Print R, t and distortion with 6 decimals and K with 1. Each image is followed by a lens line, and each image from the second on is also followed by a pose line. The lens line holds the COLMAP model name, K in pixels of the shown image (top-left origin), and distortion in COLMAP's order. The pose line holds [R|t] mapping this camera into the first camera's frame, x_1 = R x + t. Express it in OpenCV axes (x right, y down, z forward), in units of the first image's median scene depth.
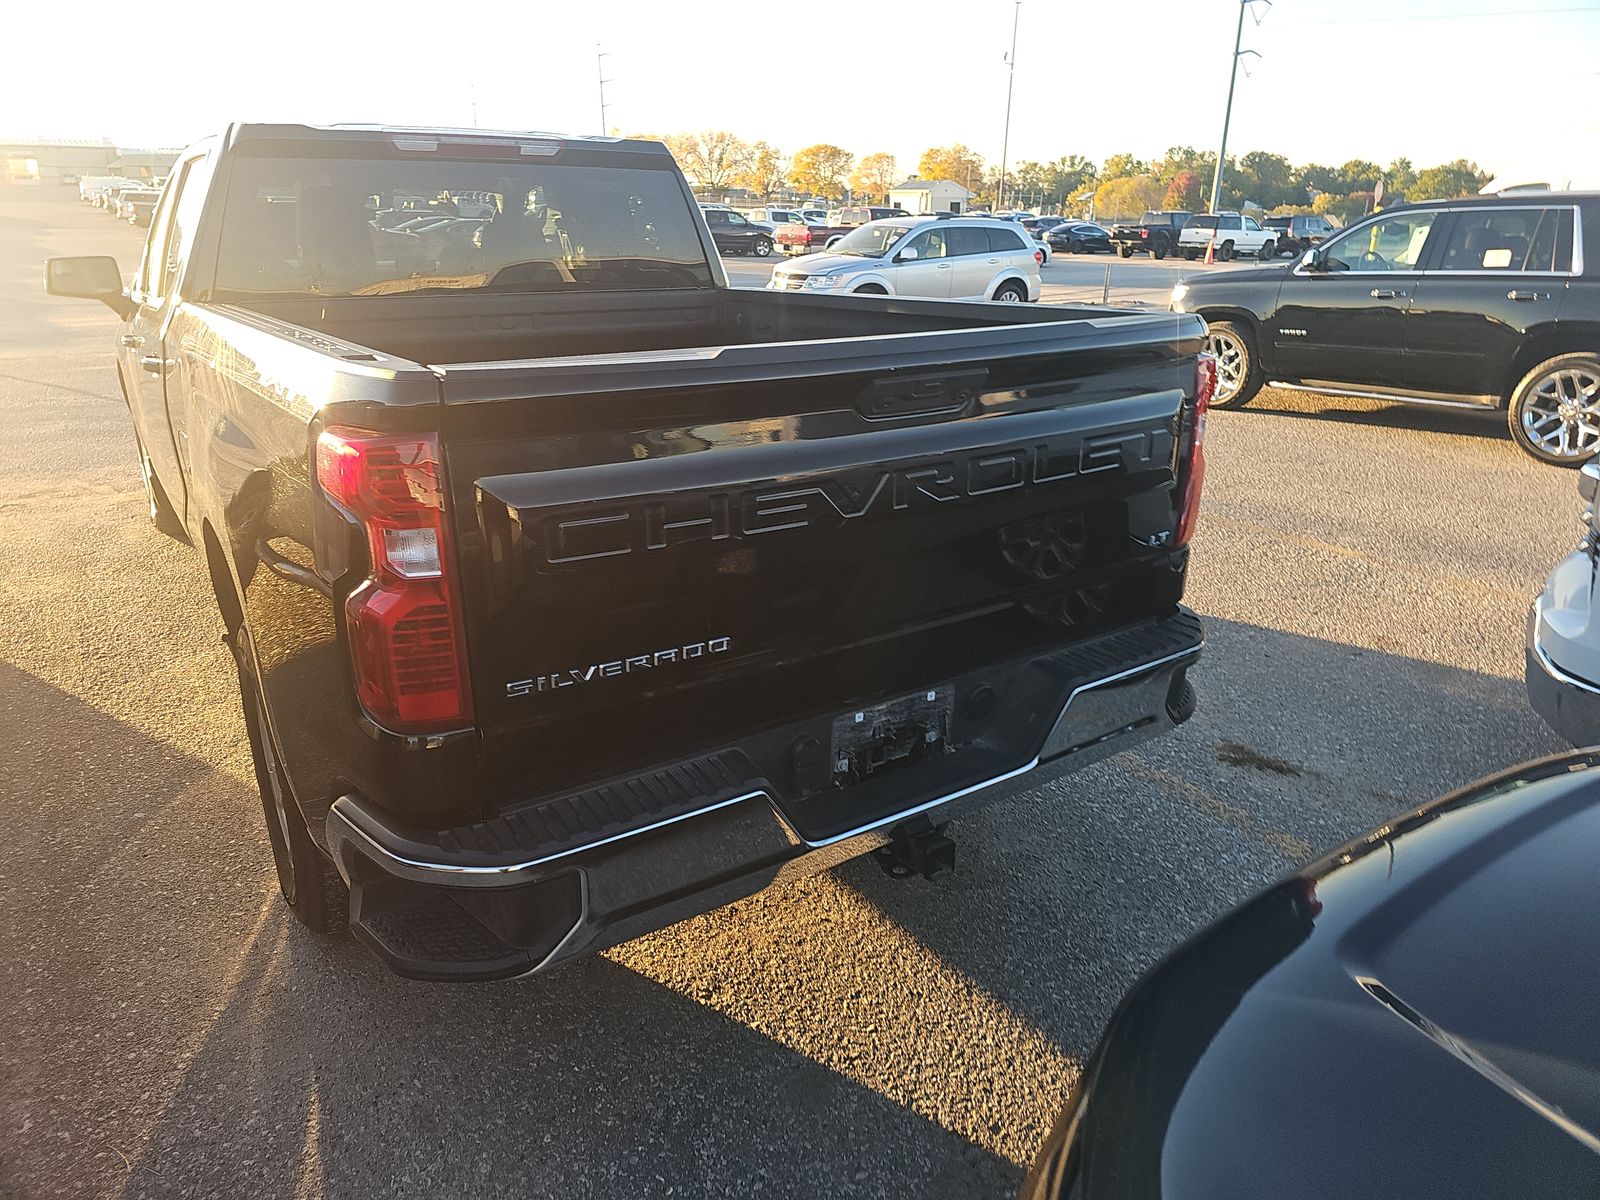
lens RADIAL K [[1065.2, 0, 780.5], [0, 1065.2, 564.2], [0, 0, 1]] dist [0.065234, -0.059888]
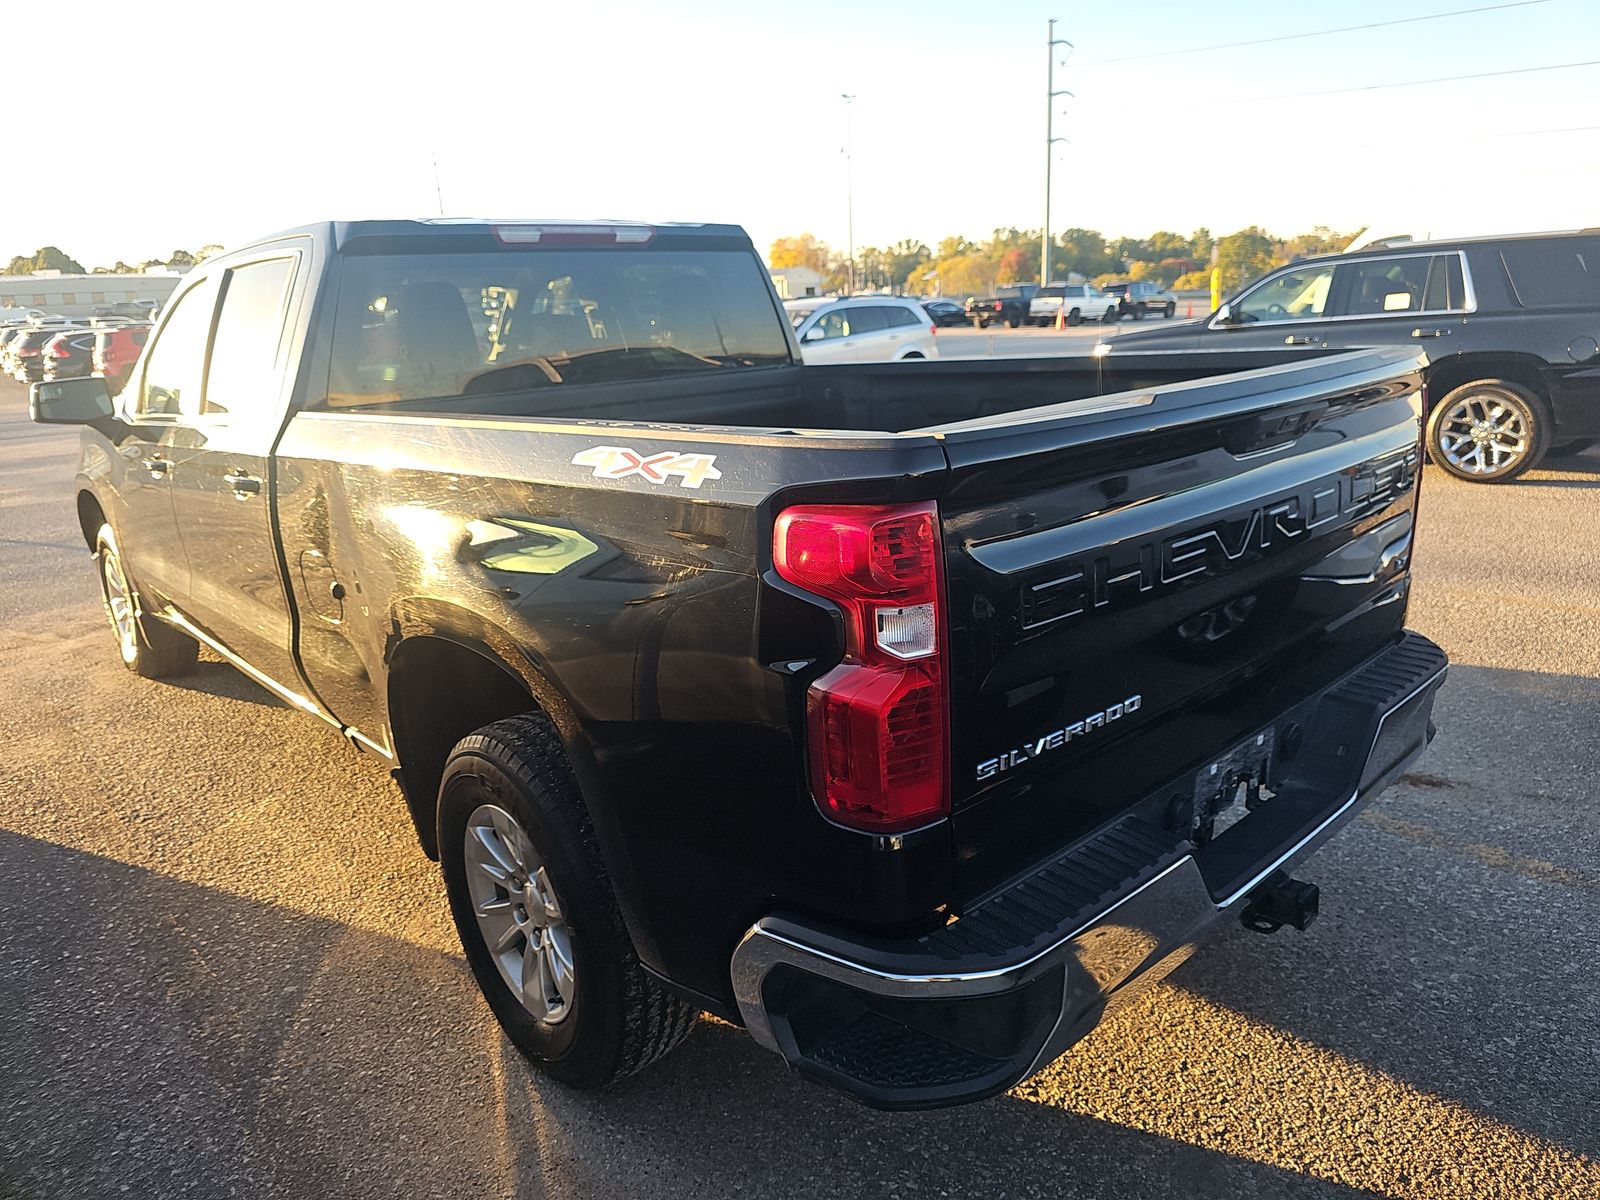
lens RADIAL K [[1065.2, 0, 780.5], [0, 1065.2, 564.2], [0, 0, 1]] dist [0.065234, -0.059888]
pose [[0.985259, -0.090723, 0.145033, -0.141192], [0.101820, 0.992266, -0.070996, -0.003435], [-0.137471, 0.084716, 0.986876, 0.024205]]
